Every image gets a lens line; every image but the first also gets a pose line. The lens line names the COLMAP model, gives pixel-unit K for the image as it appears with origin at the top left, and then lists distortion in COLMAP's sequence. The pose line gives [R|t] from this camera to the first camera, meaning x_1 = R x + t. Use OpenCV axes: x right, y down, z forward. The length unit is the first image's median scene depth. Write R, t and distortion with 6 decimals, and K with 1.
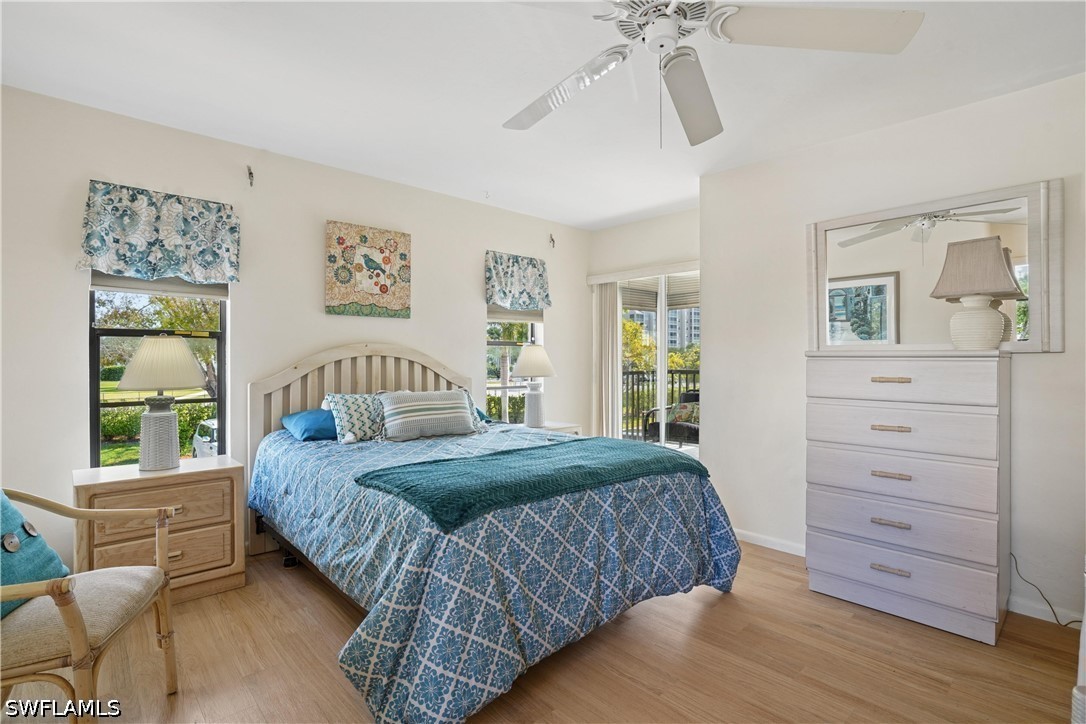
lens RADIAL K [[502.4, 0, 542.2], [0, 502.4, 361.7], [0, 0, 1]] dist [-0.017754, 0.000074]
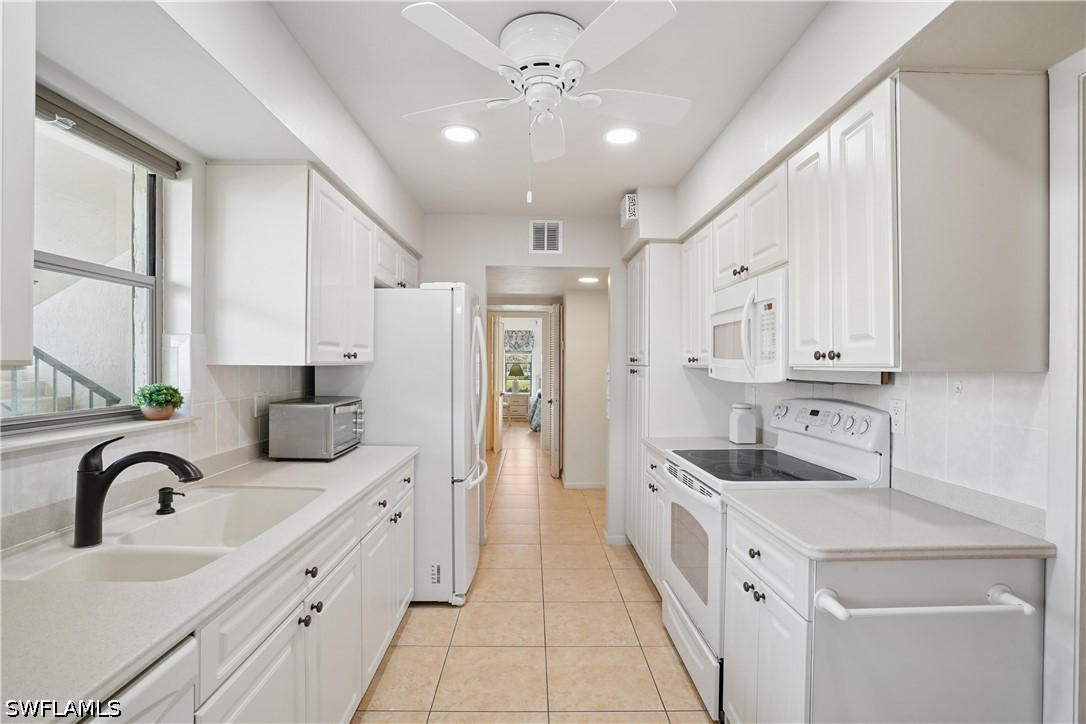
lens RADIAL K [[502.4, 0, 540.9], [0, 502.4, 365.4], [0, 0, 1]] dist [-0.017754, 0.000074]
pose [[0.747328, 0.001536, -0.664454, 2.259621], [-0.002649, 0.999996, -0.000667, -0.041523], [0.664450, 0.002259, 0.747329, -2.098756]]
